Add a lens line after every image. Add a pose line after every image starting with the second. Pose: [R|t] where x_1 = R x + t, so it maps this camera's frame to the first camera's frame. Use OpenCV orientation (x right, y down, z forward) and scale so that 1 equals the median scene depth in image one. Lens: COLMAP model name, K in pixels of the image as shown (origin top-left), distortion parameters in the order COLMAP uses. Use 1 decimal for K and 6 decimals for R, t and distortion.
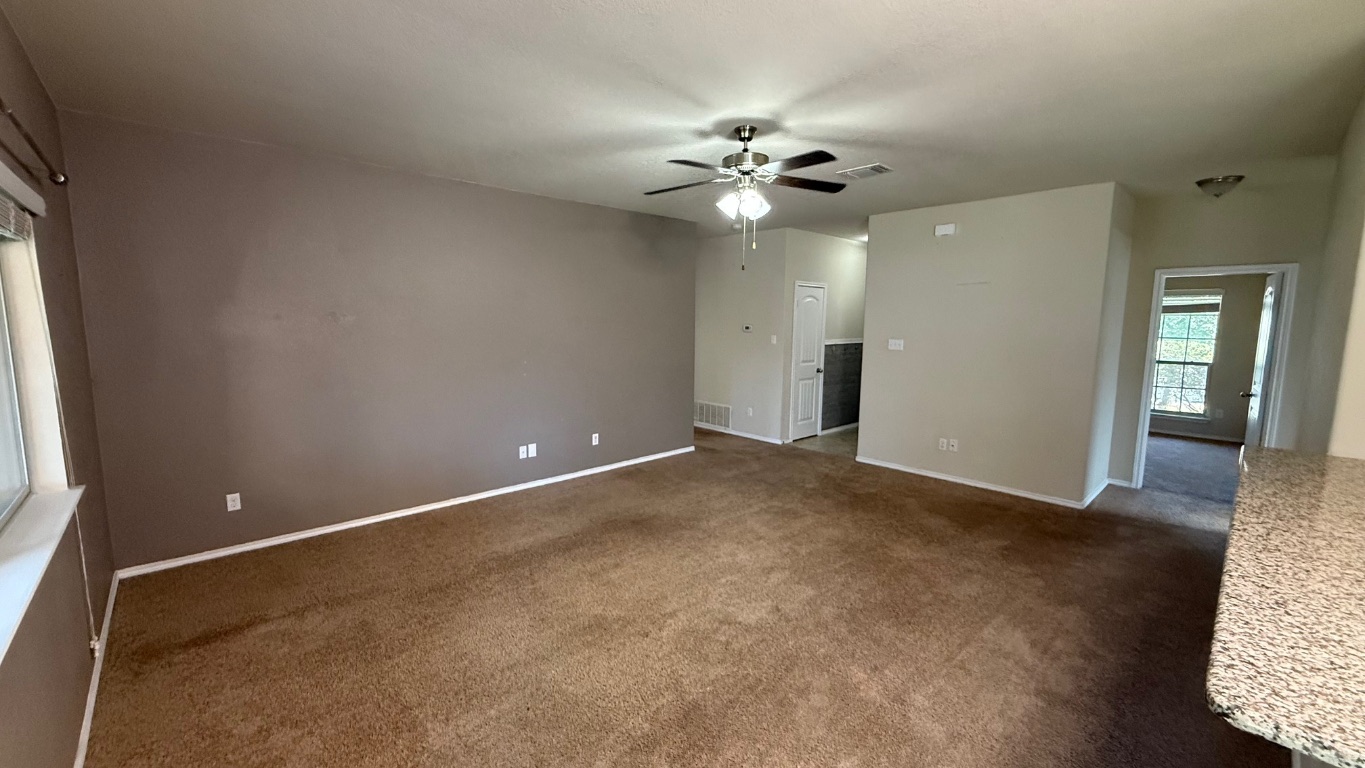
lens RADIAL K [[539.1, 0, 680.9], [0, 539.1, 378.5], [0, 0, 1]] dist [0.002063, 0.000130]
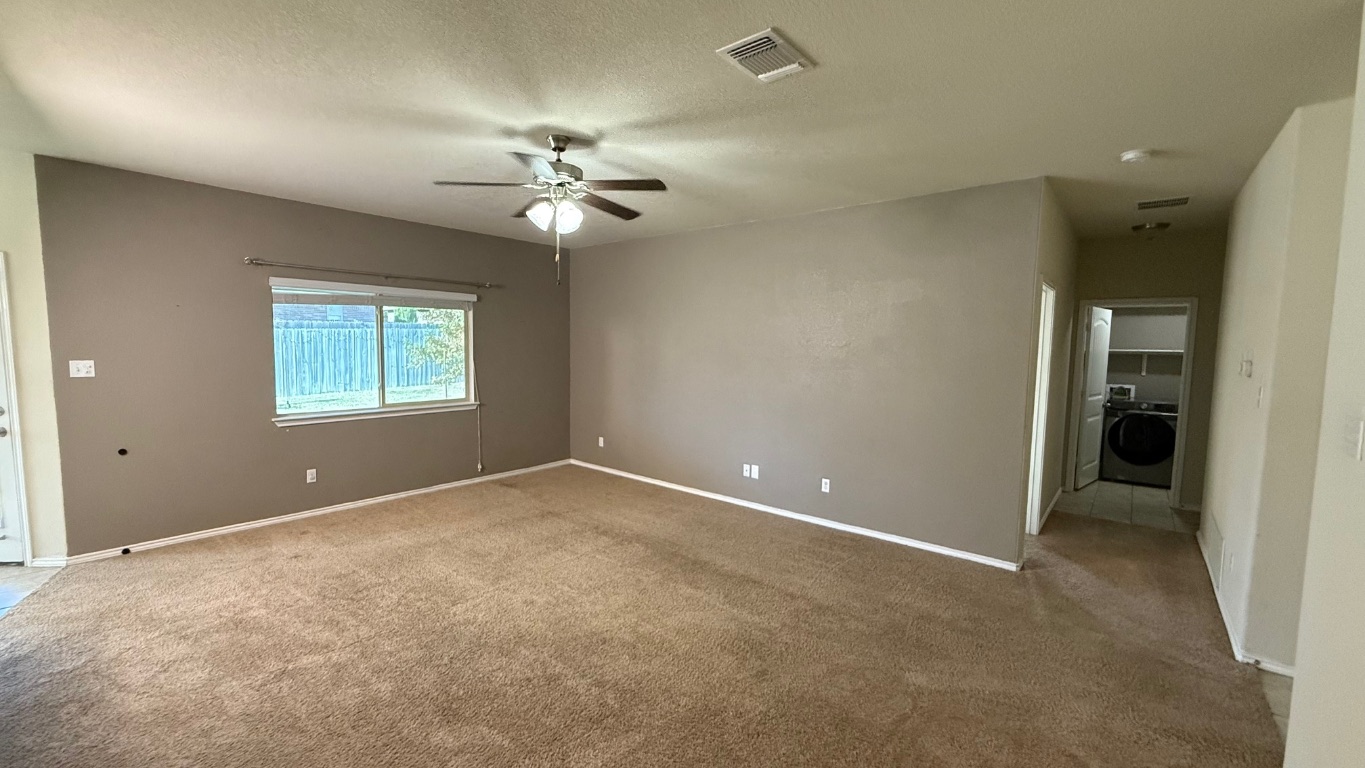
lens RADIAL K [[539.1, 0, 679.2], [0, 539.1, 387.0], [0, 0, 1]] dist [0.002063, 0.000130]
pose [[0.106622, 0.065974, -0.992108, 0.702366], [-0.126862, 0.990544, 0.052236, -0.058505], [0.986173, 0.120292, 0.113984, 0.732883]]
